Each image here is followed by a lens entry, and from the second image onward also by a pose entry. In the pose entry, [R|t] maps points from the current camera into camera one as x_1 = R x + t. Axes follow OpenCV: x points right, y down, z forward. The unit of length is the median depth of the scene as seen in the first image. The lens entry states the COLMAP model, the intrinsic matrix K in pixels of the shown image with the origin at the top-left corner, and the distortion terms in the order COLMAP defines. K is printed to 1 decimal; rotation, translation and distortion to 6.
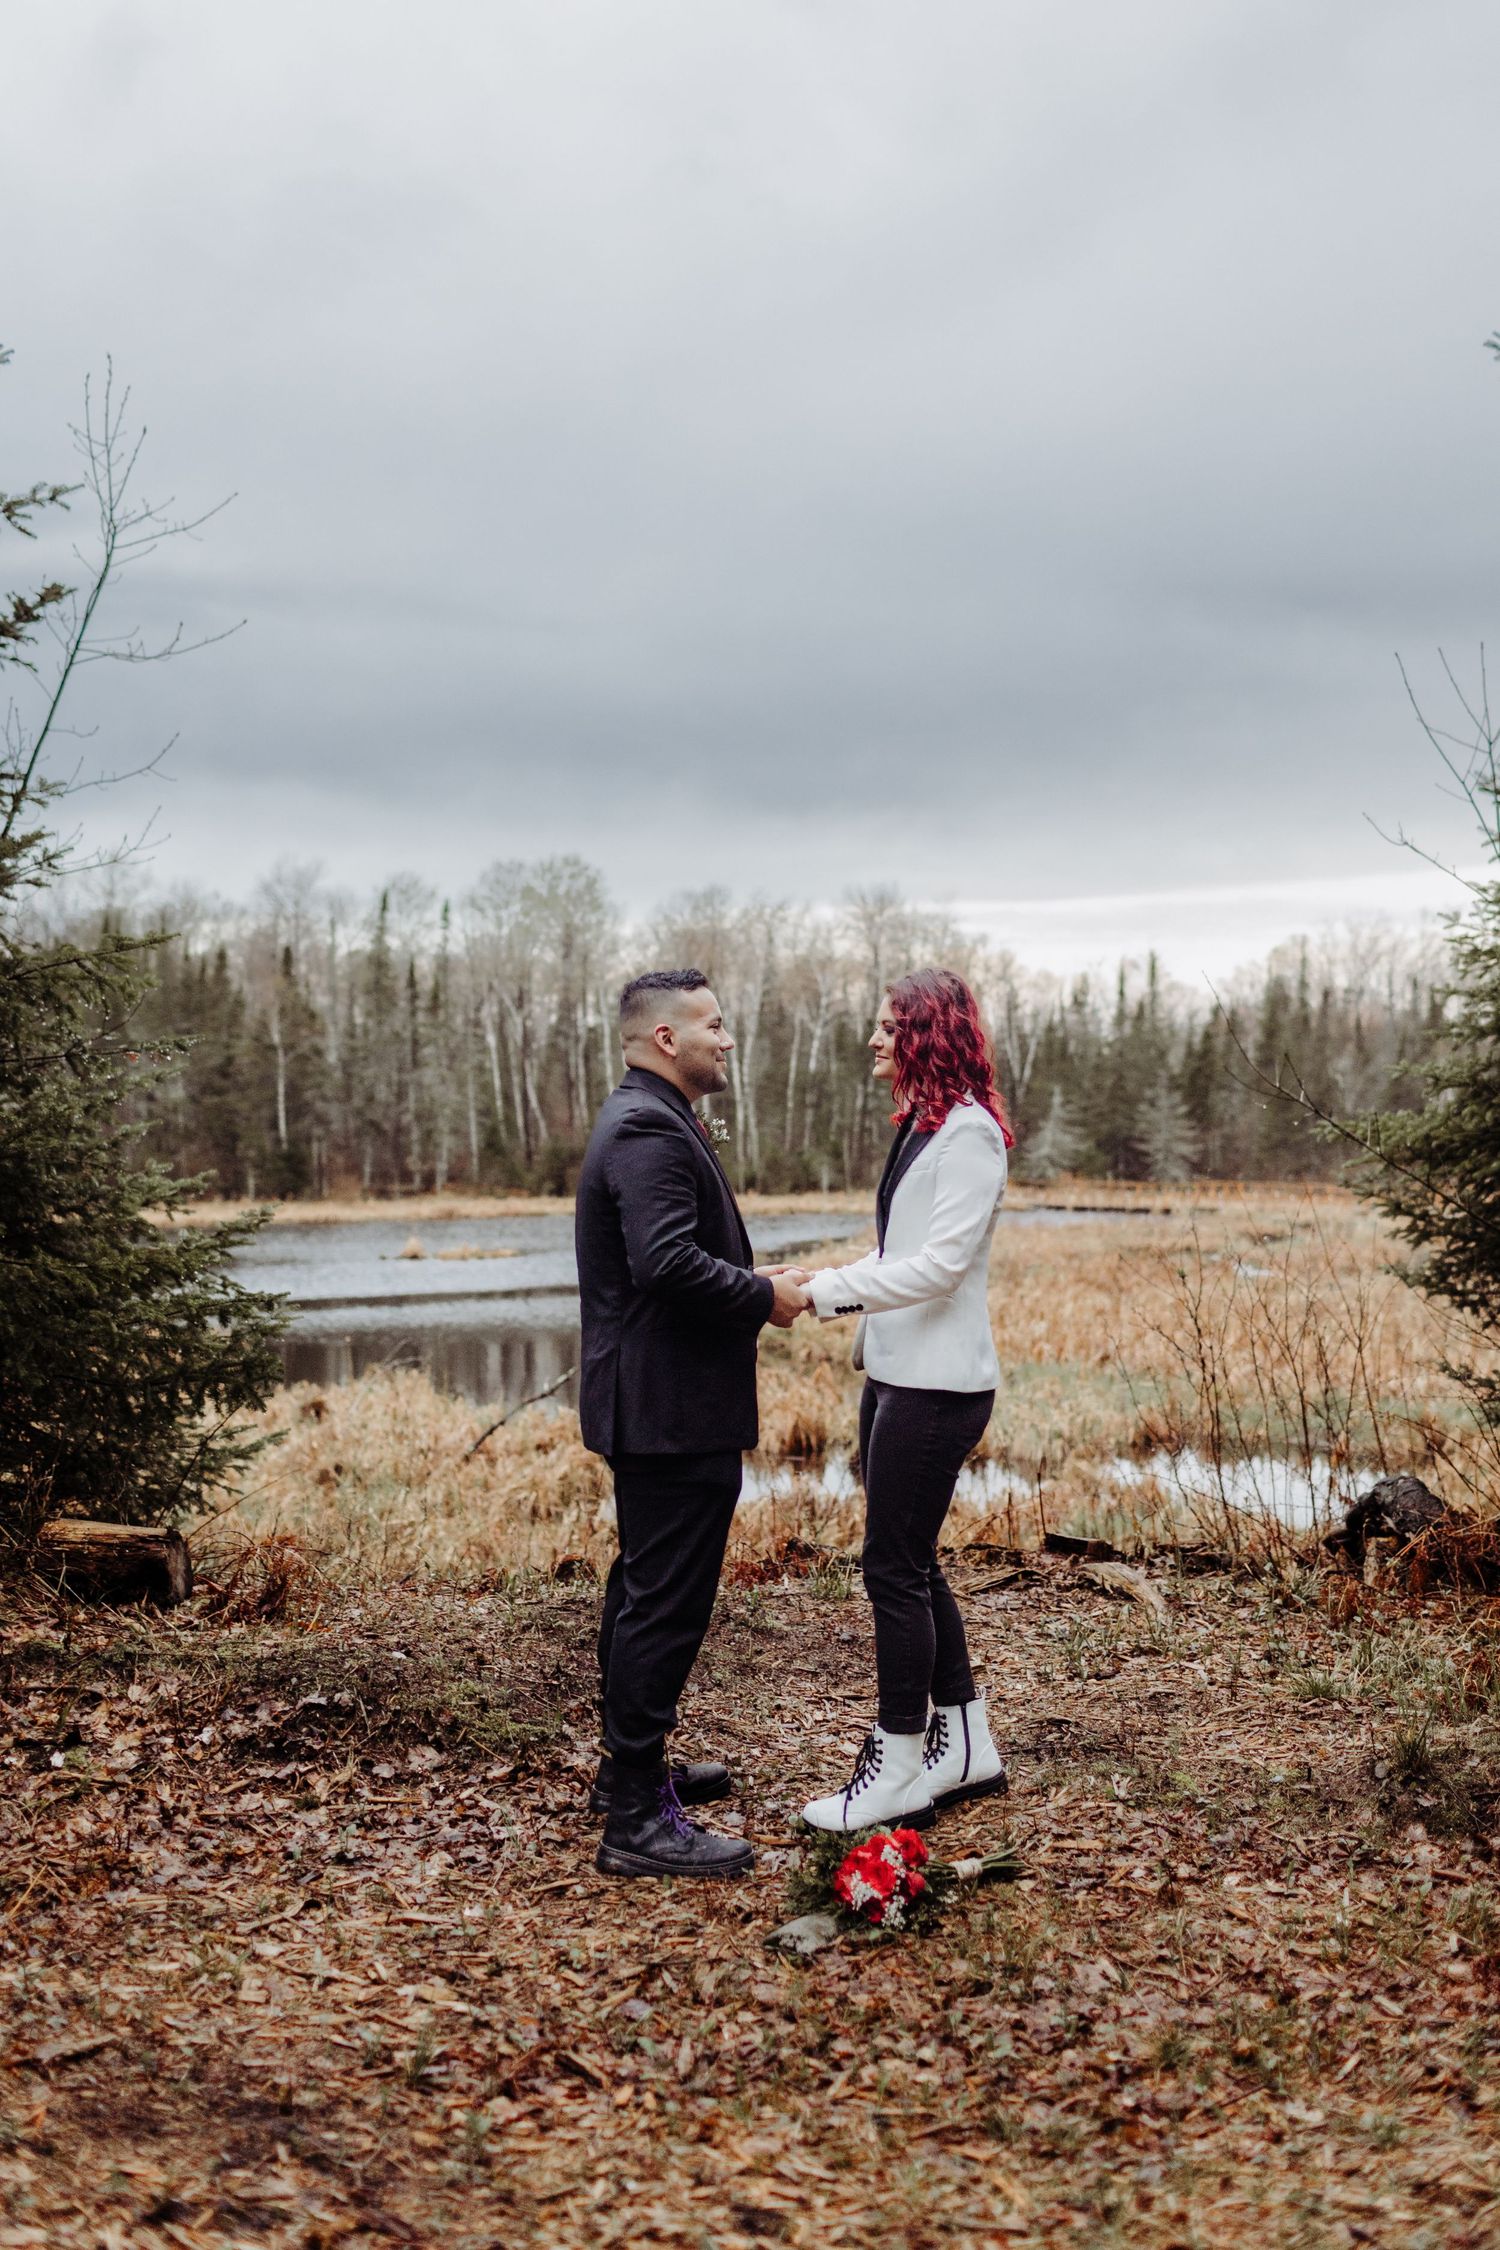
lens RADIAL K [[2209.2, 0, 760.4], [0, 2209.2, 1095.3], [0, 0, 1]] dist [0.015502, -0.004997]
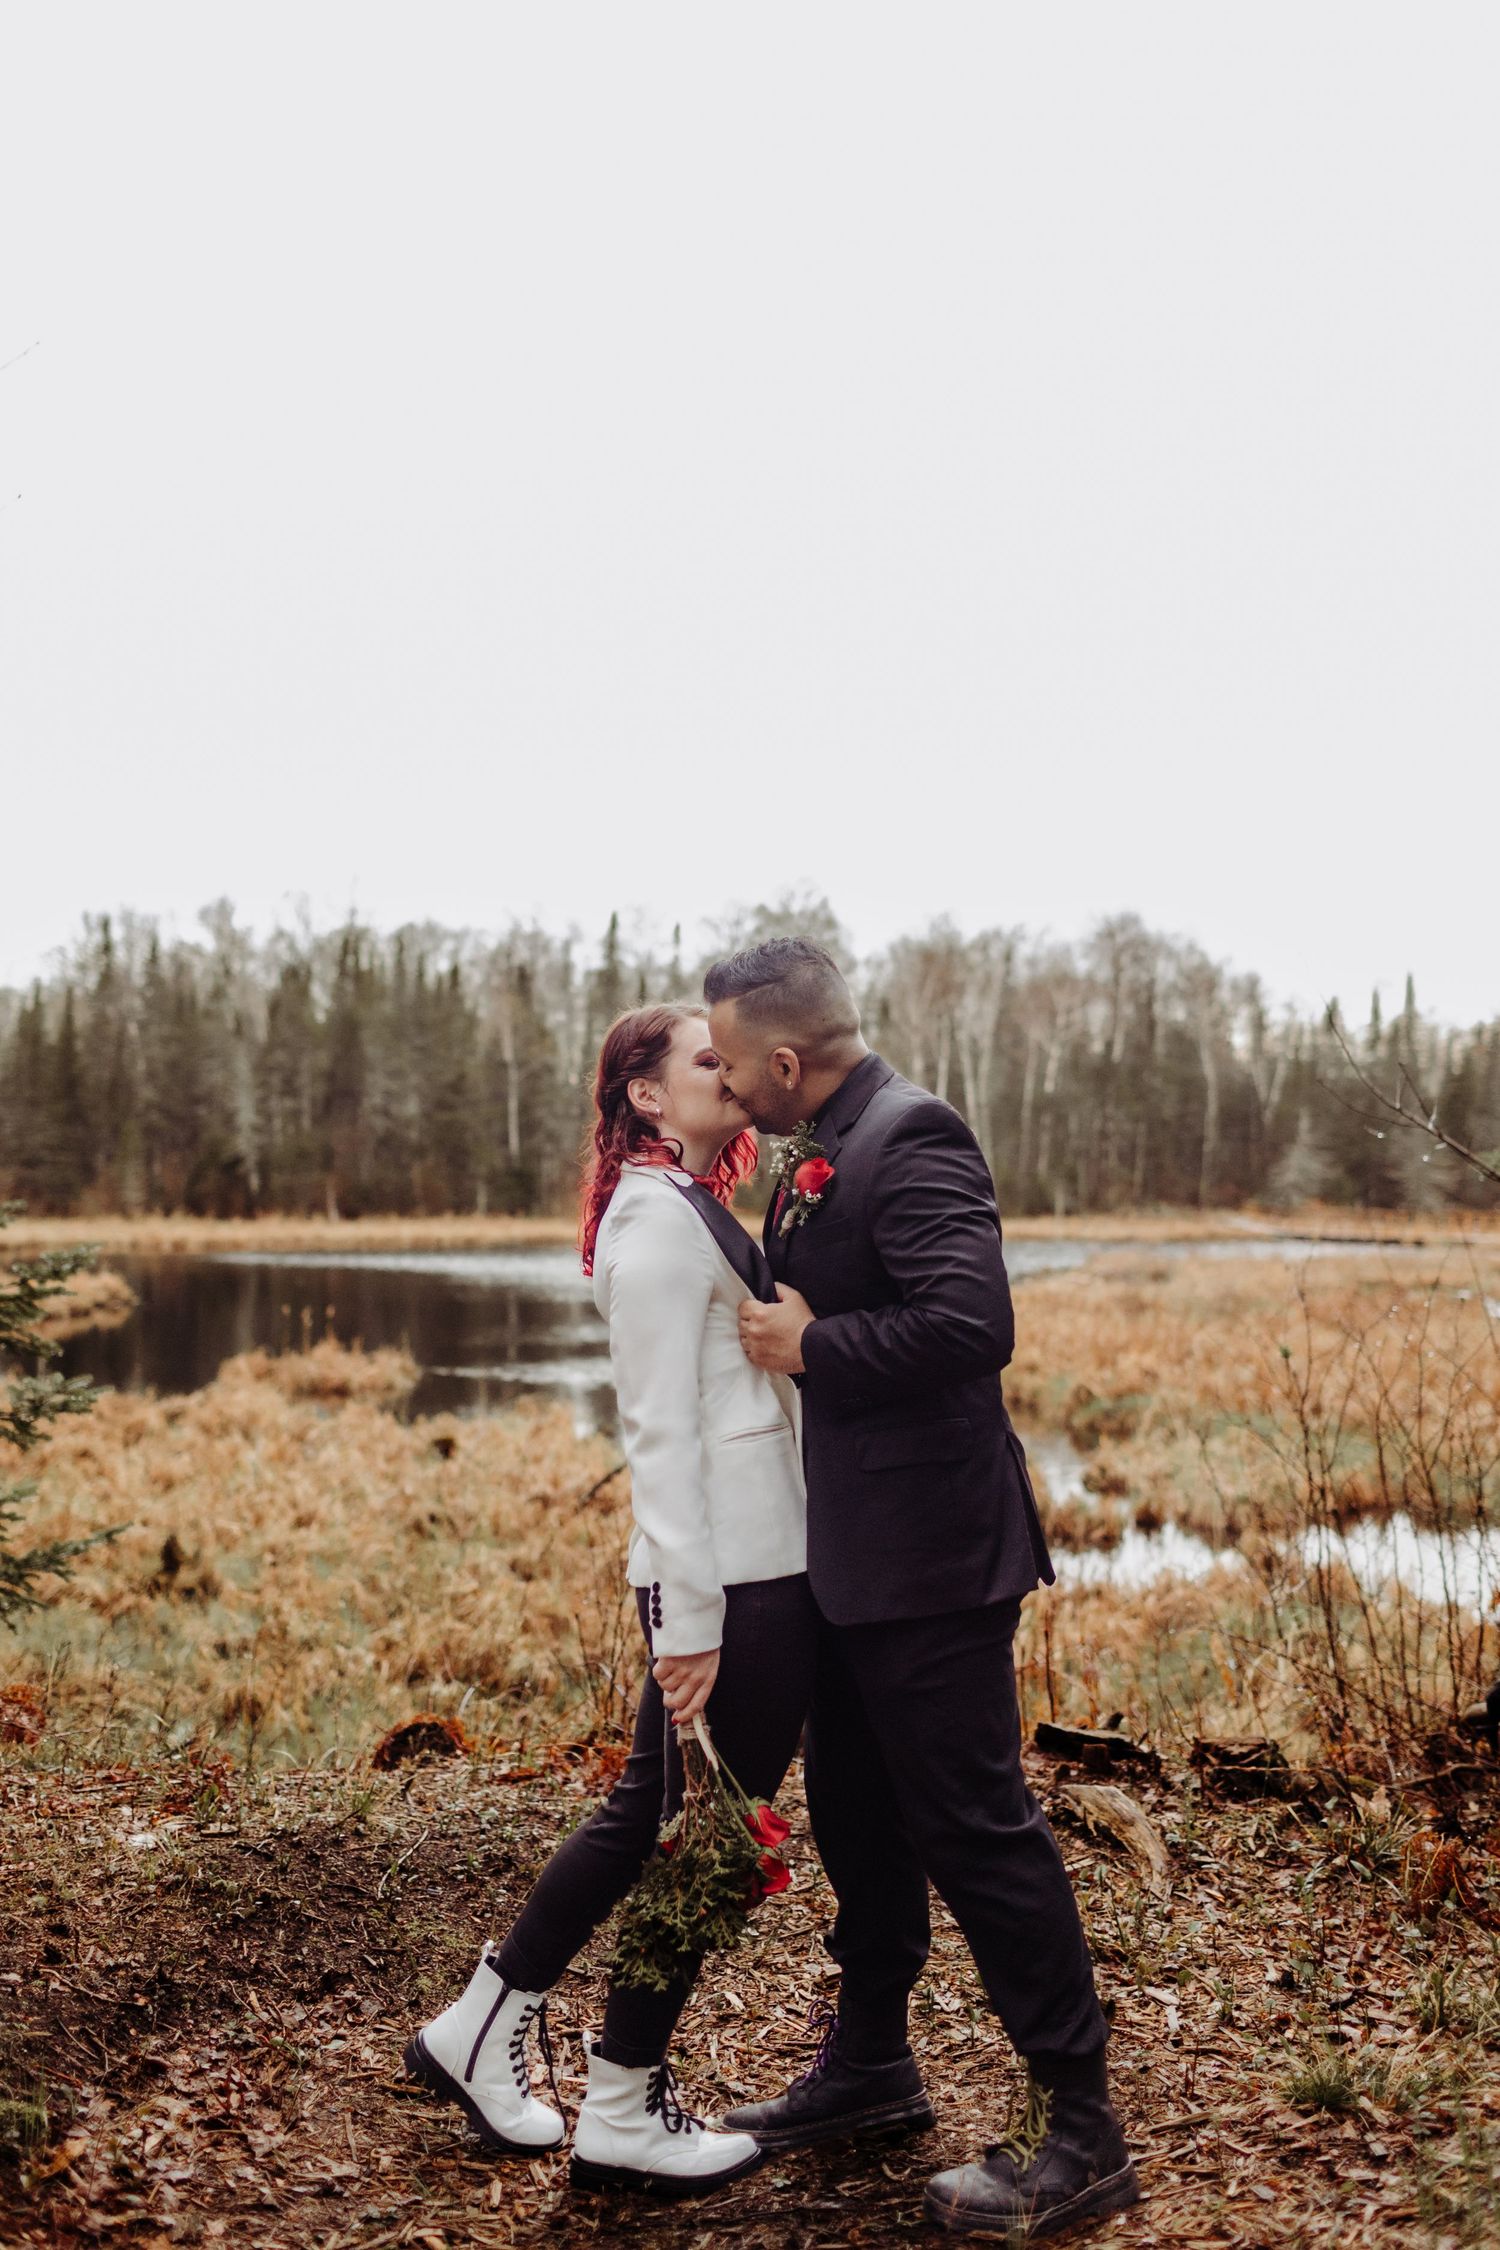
lens RADIAL K [[2209.1, 0, 750.0], [0, 2209.1, 1125.0], [0, 0, 1]] dist [0.026414, -0.048680]
pose [[0.993029, 0.010076, -0.117441, 0.131848], [-0.009584, 0.999943, 0.004753, 0.000632], [0.117482, -0.003594, 0.993068, 0.302292]]
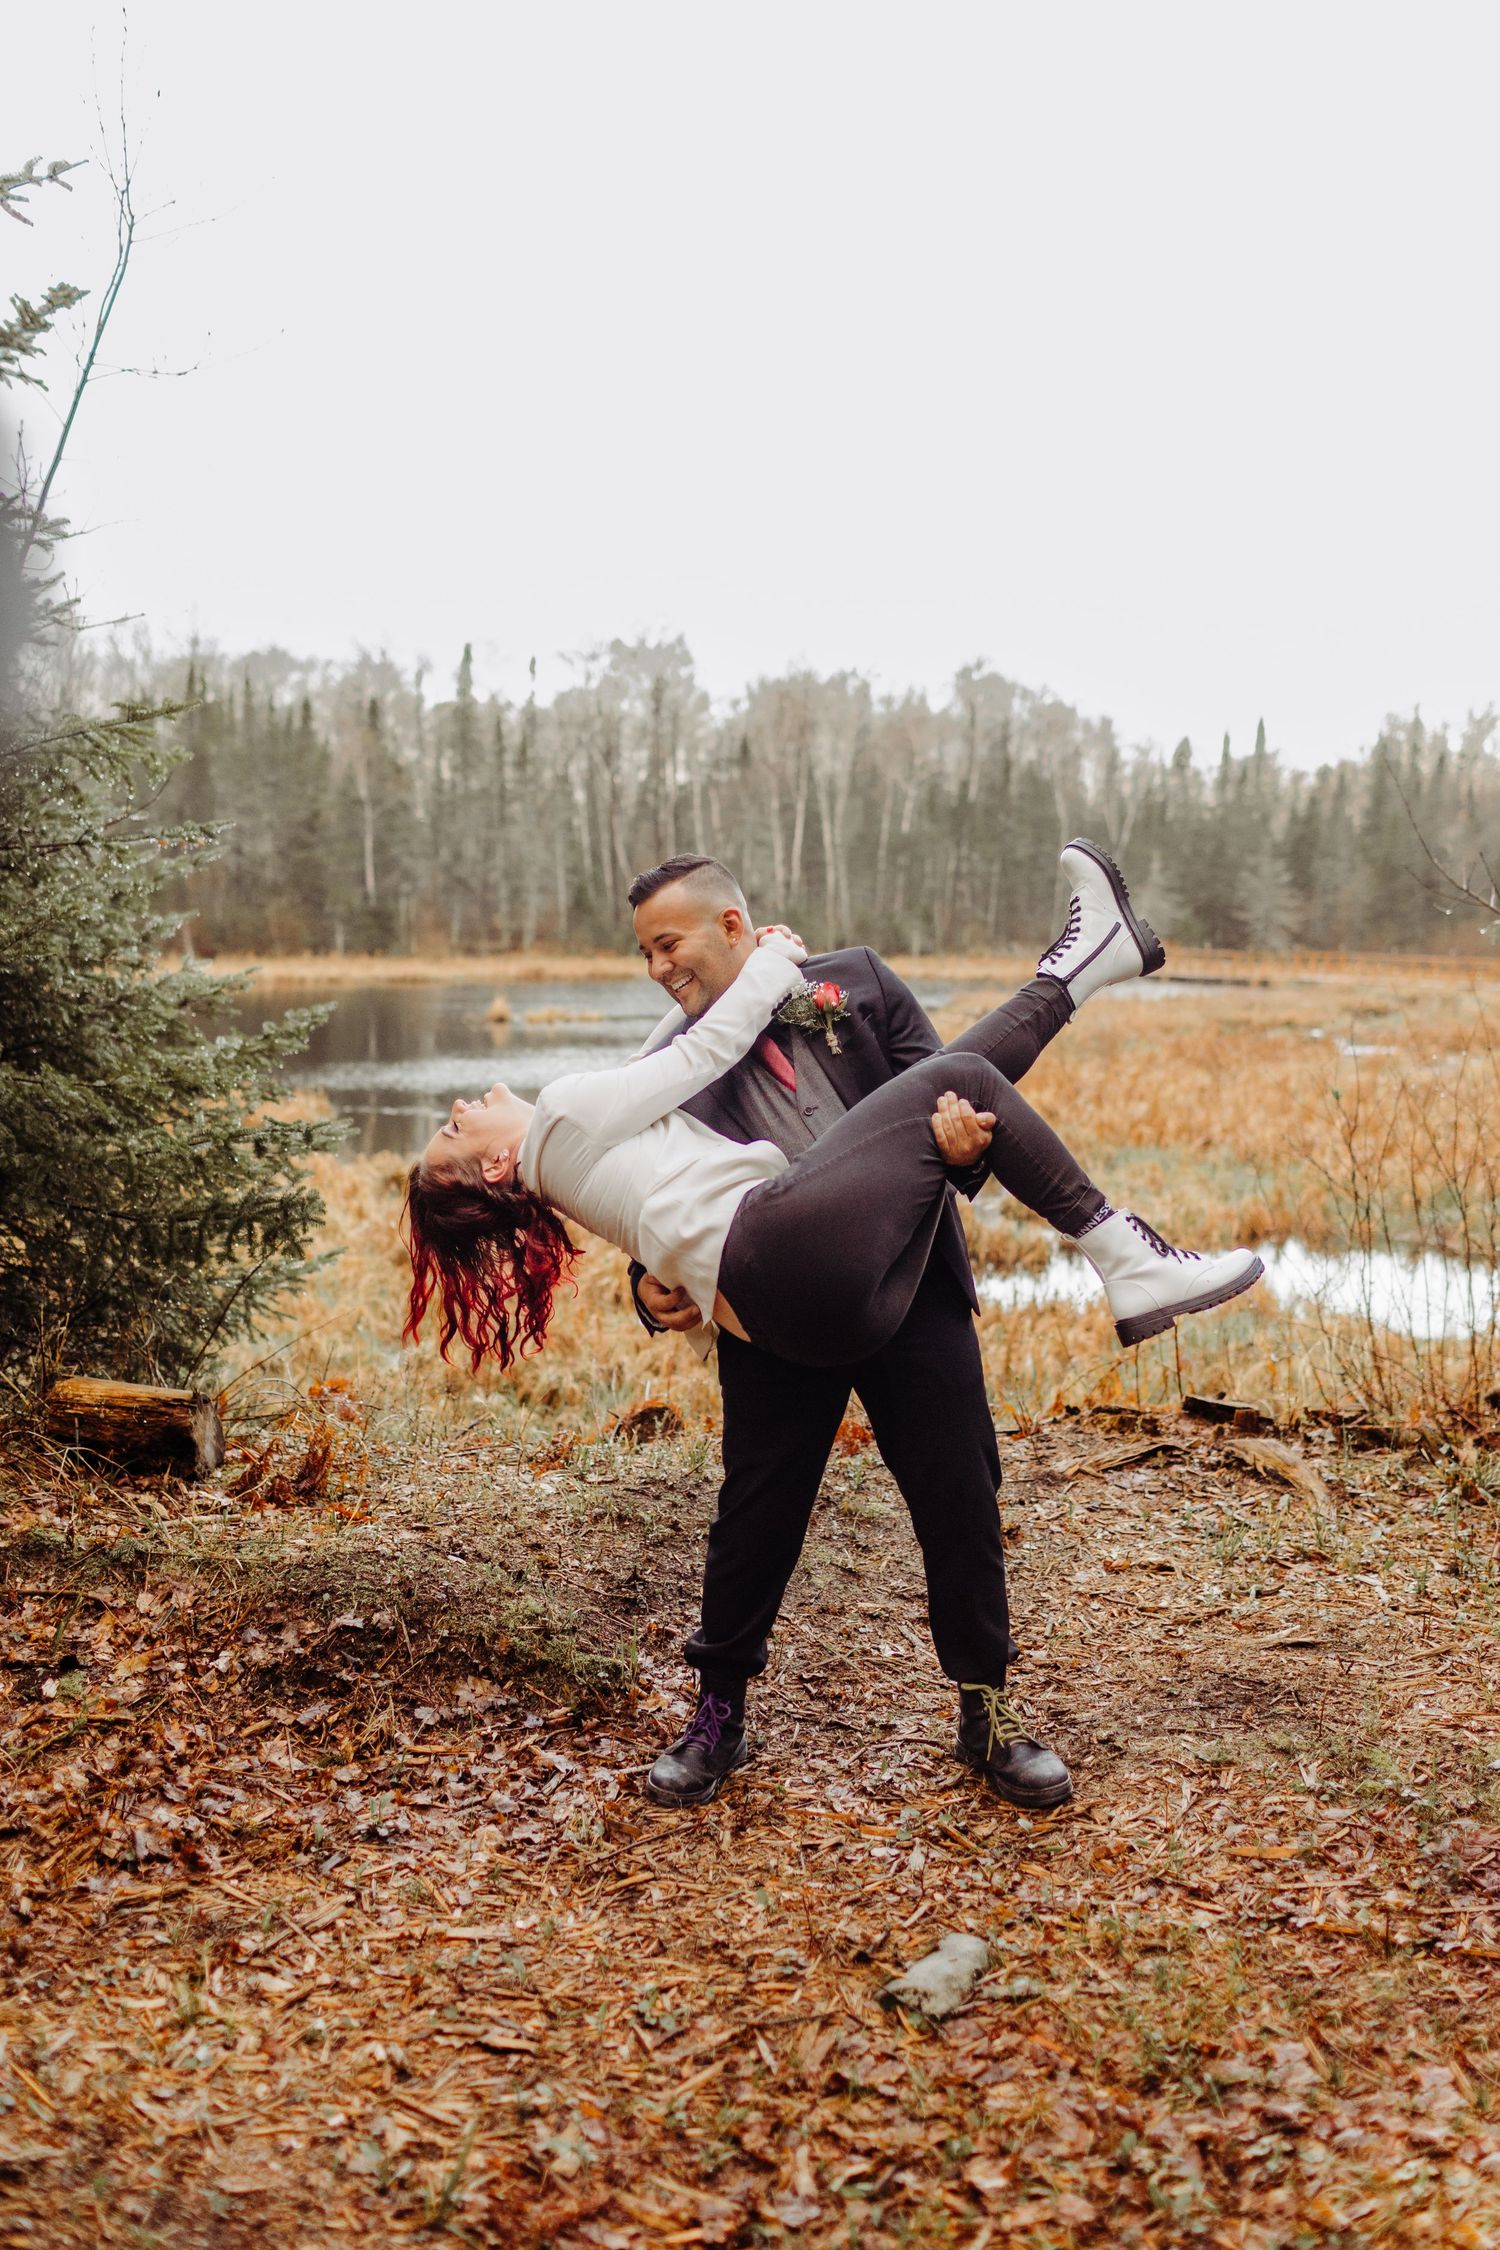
lens RADIAL K [[2209.1, 0, 750.0], [0, 2209.1, 1125.0], [0, 0, 1]] dist [0.026414, -0.048680]
pose [[0.998894, 0.018870, -0.043063, -0.010185], [-0.013492, 0.992447, 0.121930, -0.017800], [0.045039, -0.121214, 0.991604, 0.137141]]
